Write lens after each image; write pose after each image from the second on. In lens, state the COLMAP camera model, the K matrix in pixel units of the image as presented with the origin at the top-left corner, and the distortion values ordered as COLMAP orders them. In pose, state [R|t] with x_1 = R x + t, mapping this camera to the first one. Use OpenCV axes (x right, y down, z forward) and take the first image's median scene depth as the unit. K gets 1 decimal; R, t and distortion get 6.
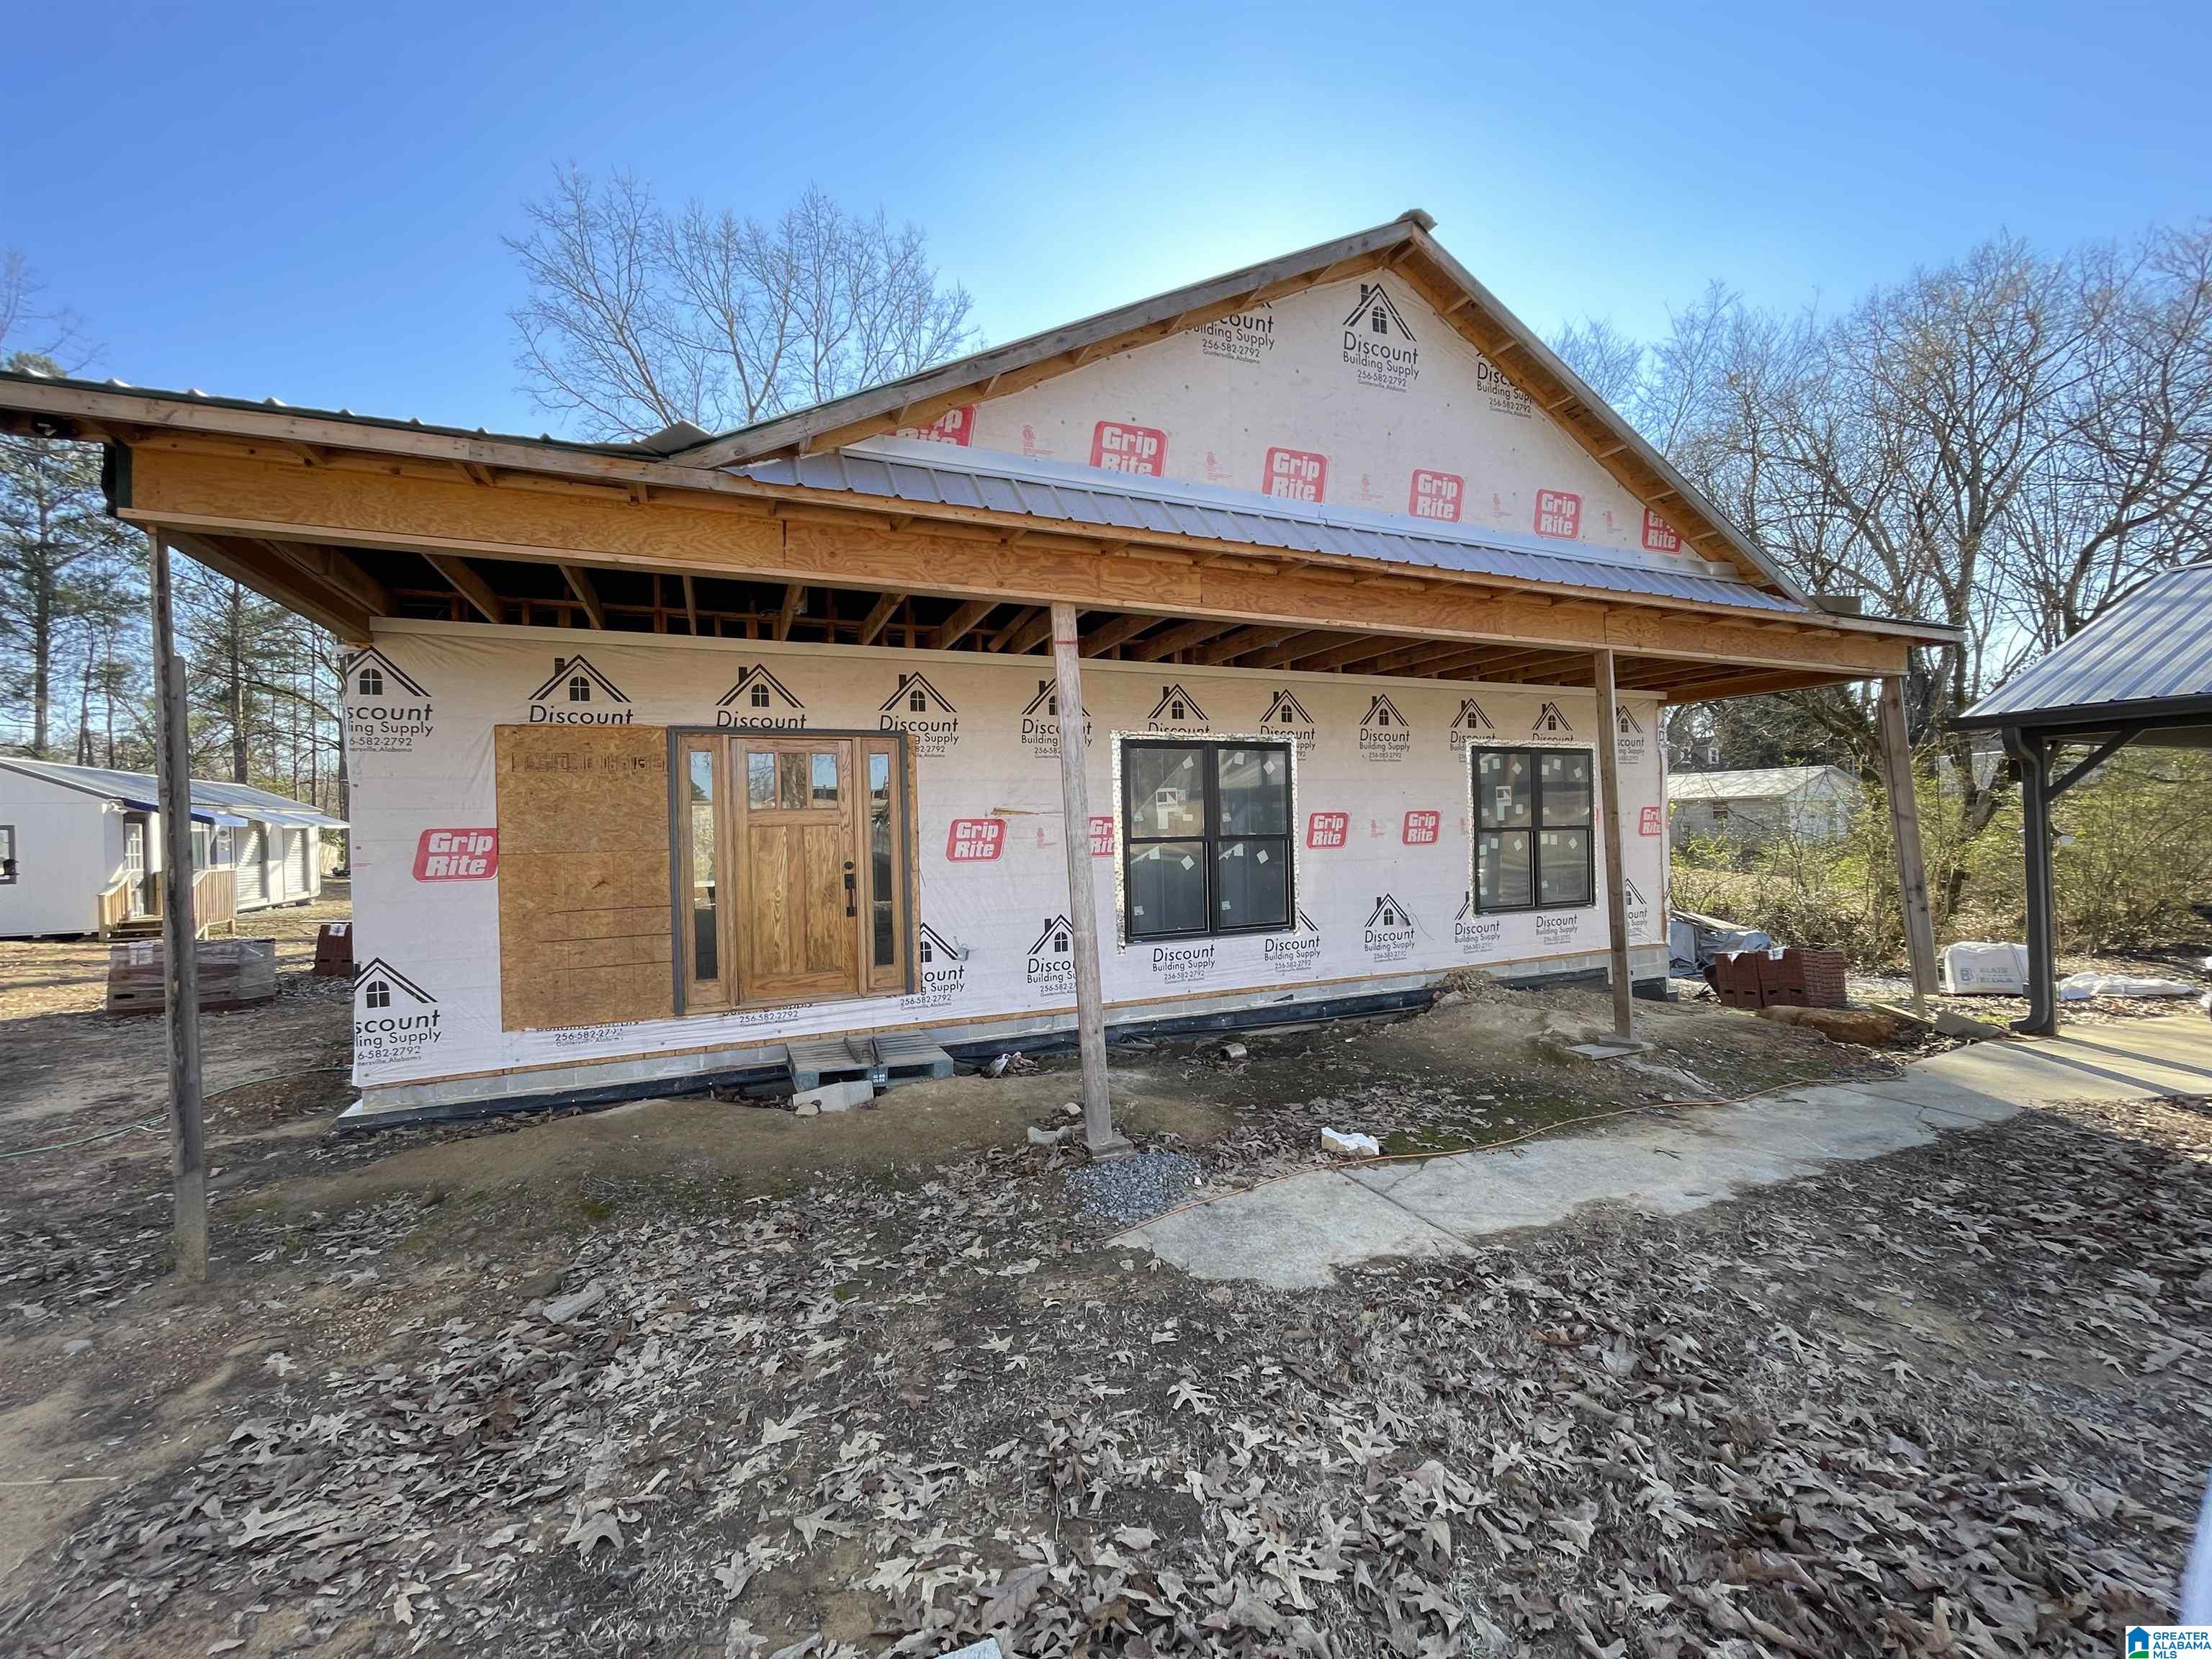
lens RADIAL K [[889.8, 0, 1098.4], [0, 889.8, 832.6], [0, 0, 1]] dist [-0.003870, -0.000136]
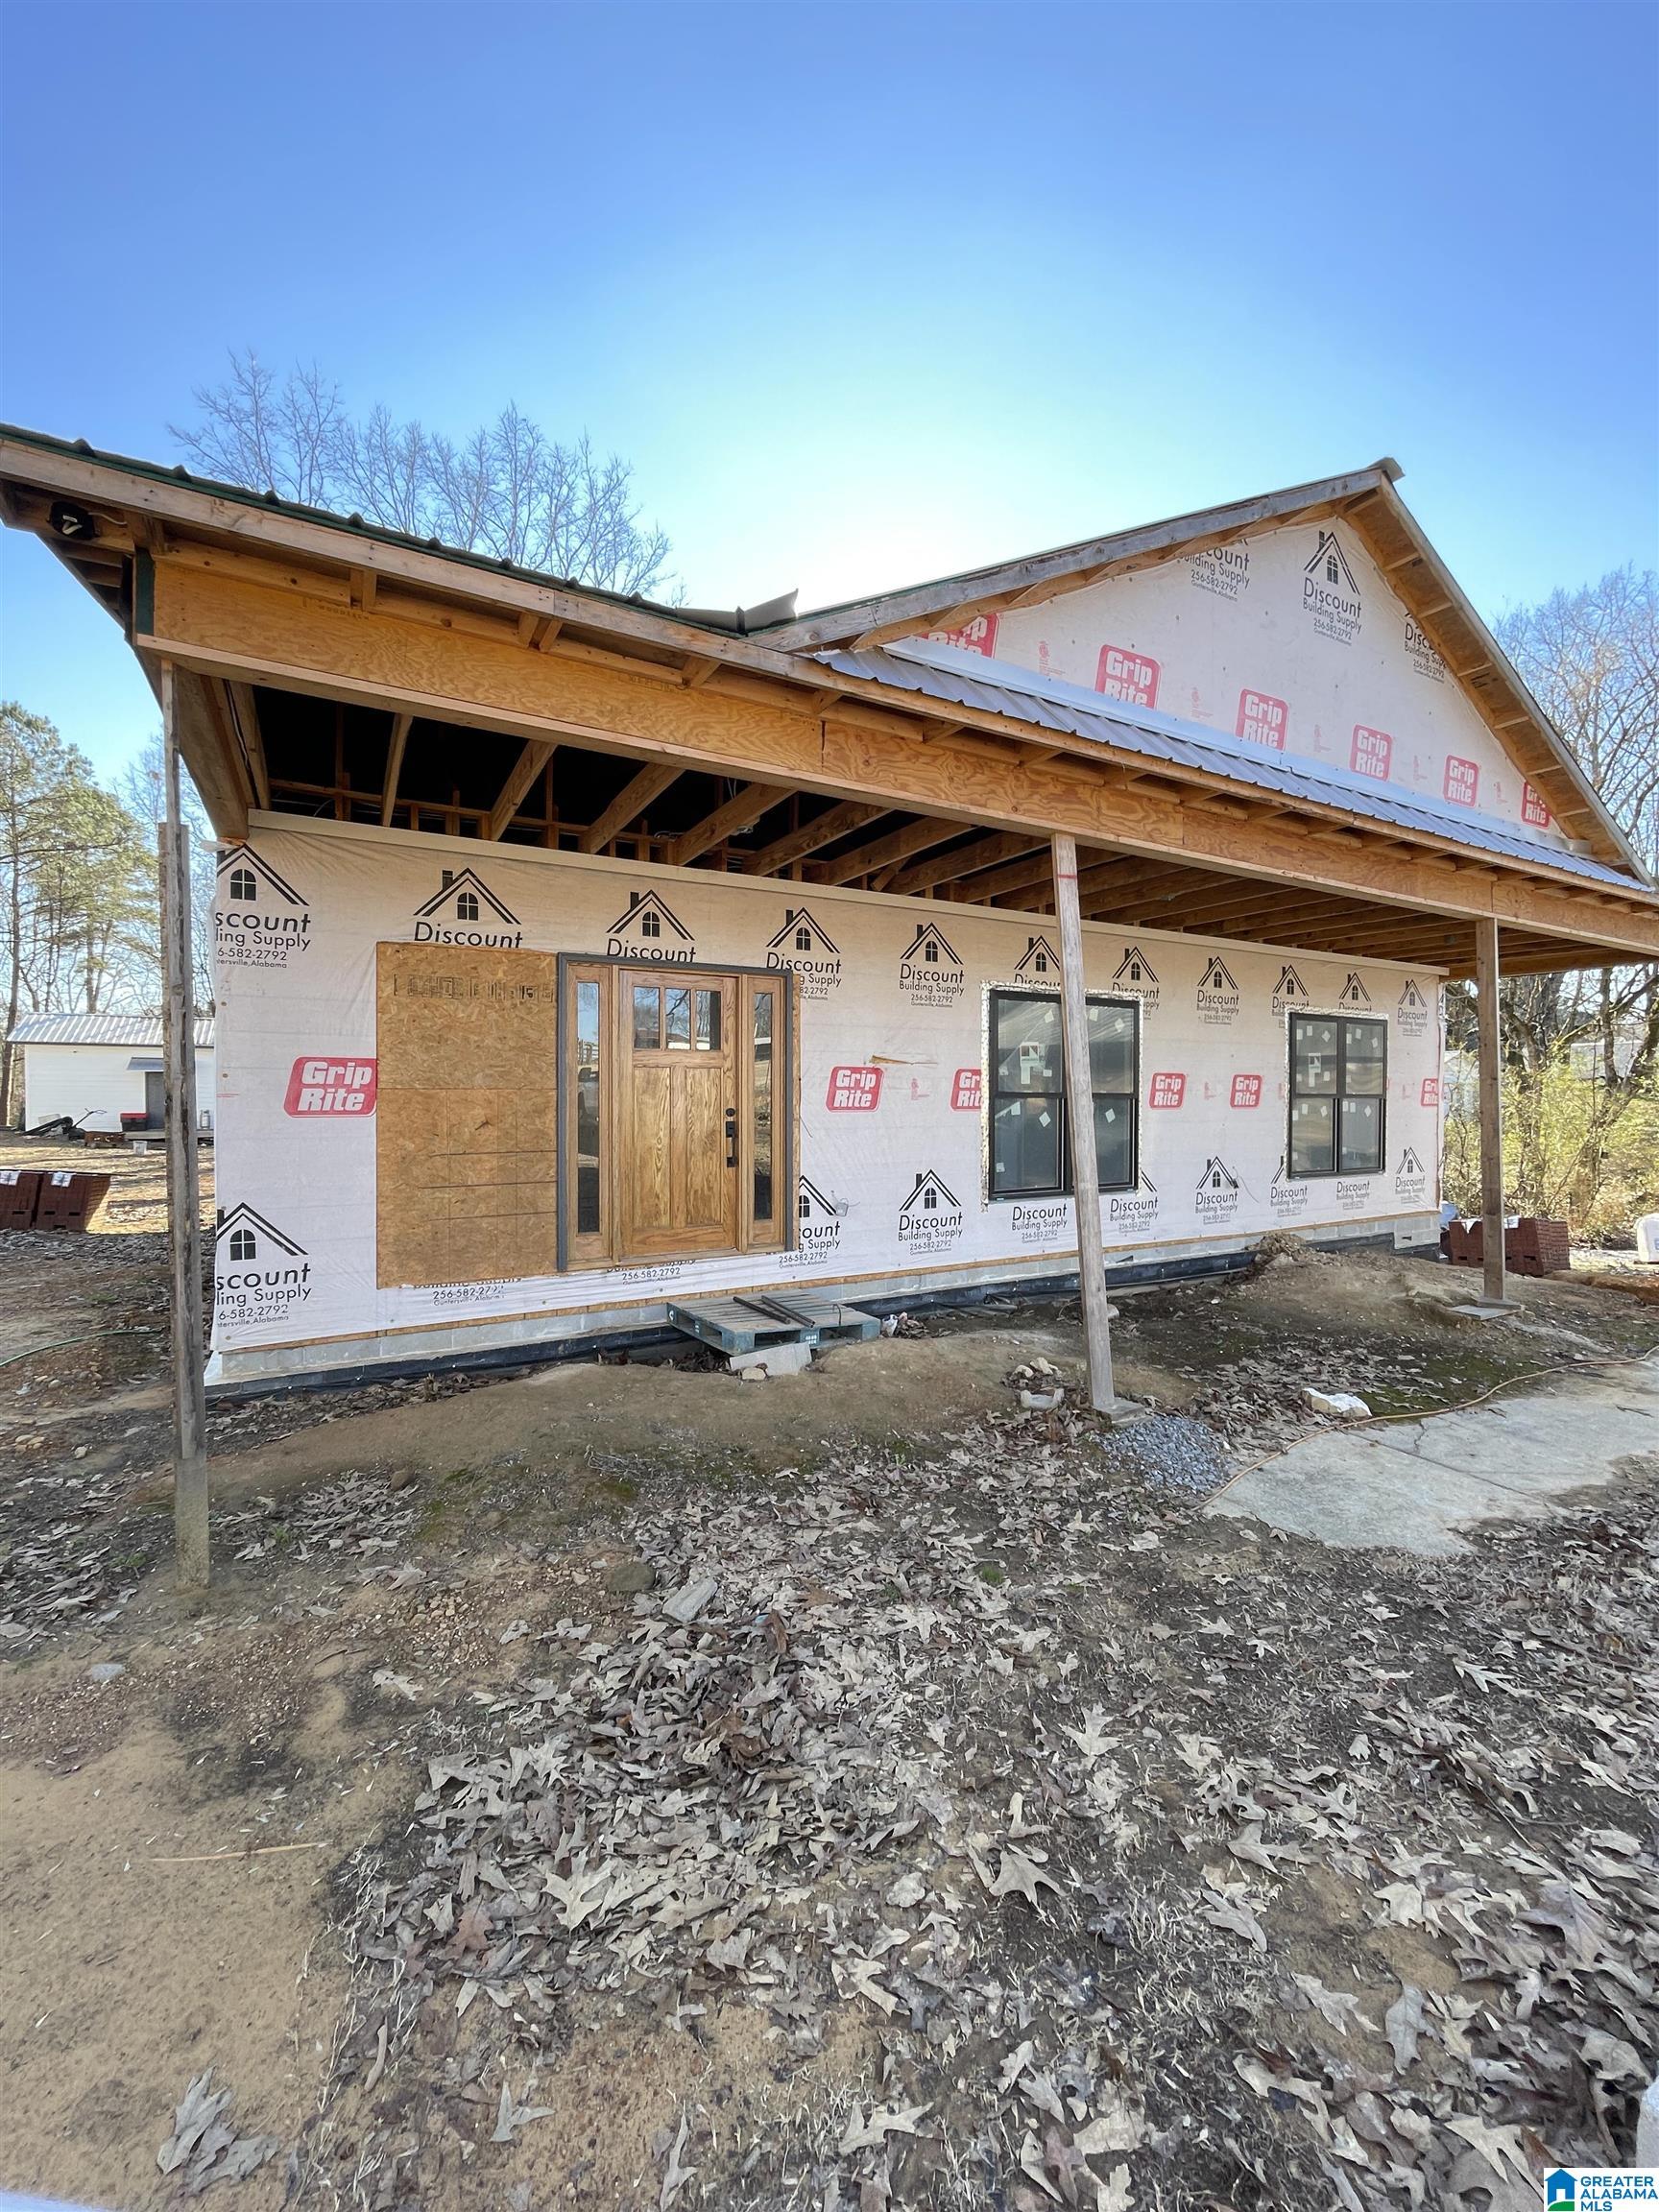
lens RADIAL K [[889.8, 0, 827.0], [0, 889.8, 1102.6], [0, 0, 1]] dist [-0.003870, -0.000136]
pose [[0.994463, 0.025035, 0.102064, -0.323999], [-0.025527, 0.999668, 0.003519, 0.024537], [-0.101942, -0.006104, 0.994772, 0.074586]]
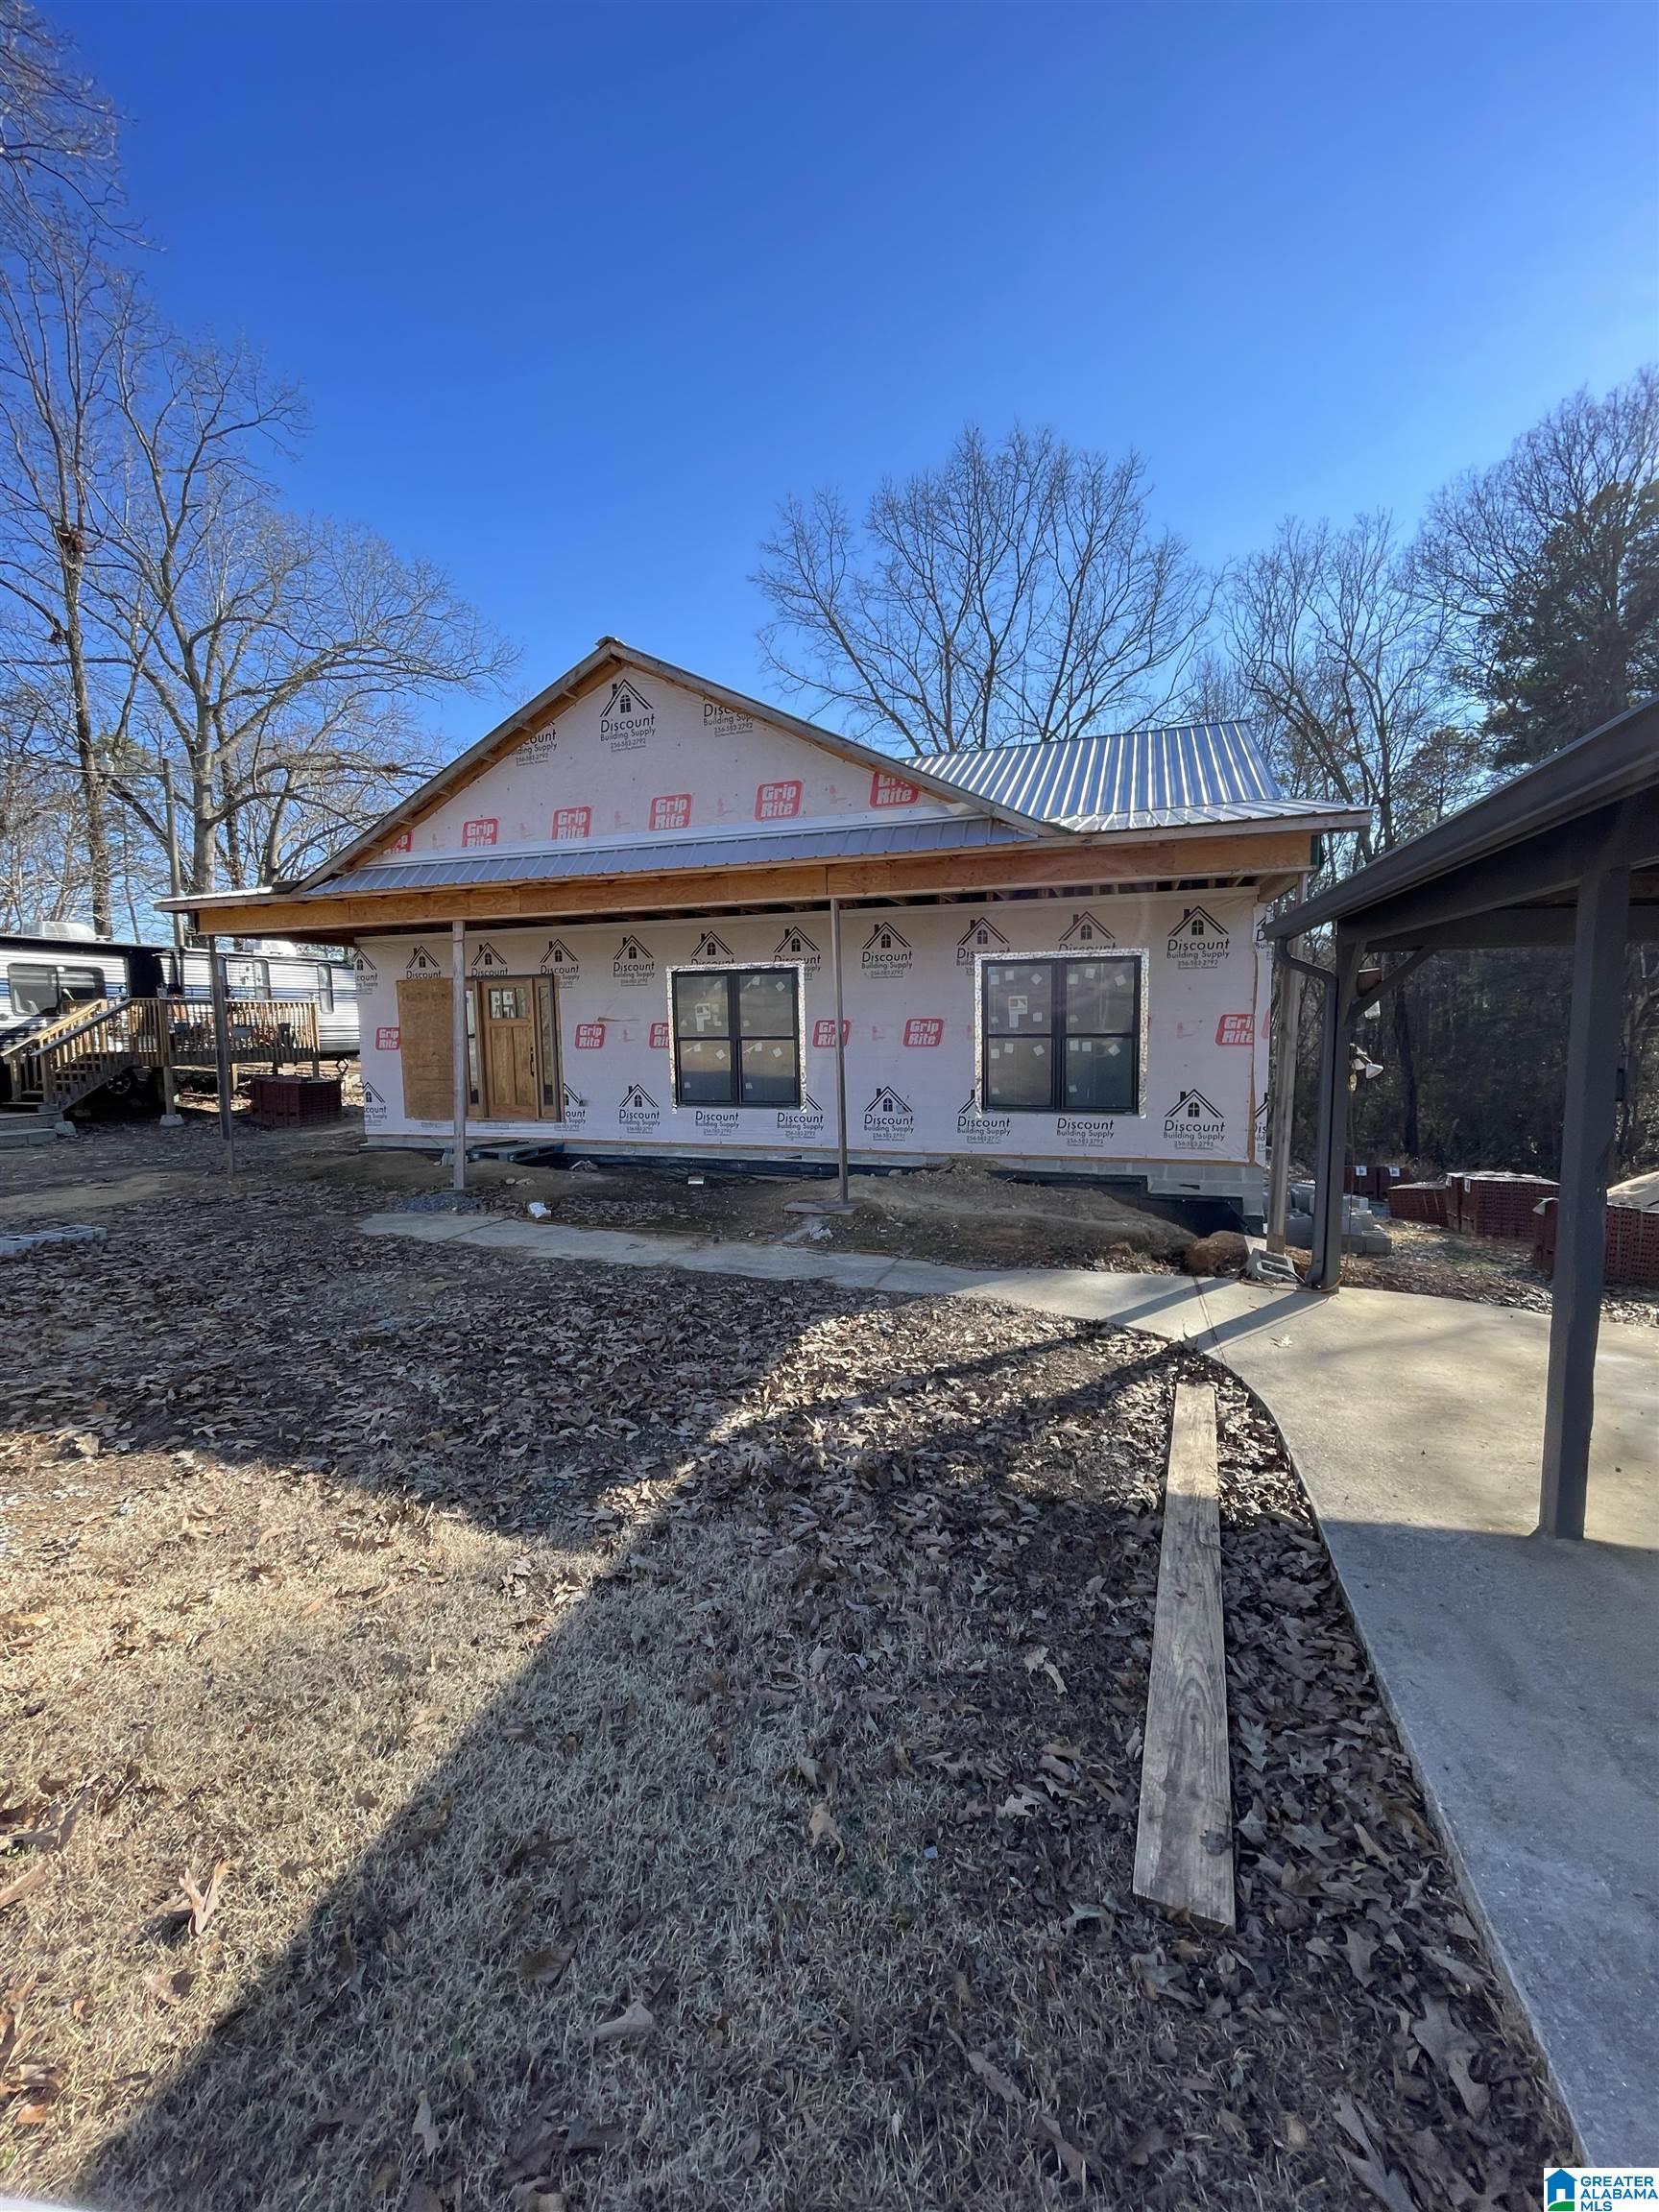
lens RADIAL K [[889.8, 0, 827.0], [0, 889.8, 1102.6], [0, 0, 1]] dist [-0.003870, -0.000136]
pose [[0.746542, 0.074608, -0.661142, 1.631916], [-0.003882, 0.994164, 0.107806, -0.062621], [0.665327, -0.077915, 0.742475, 0.042916]]
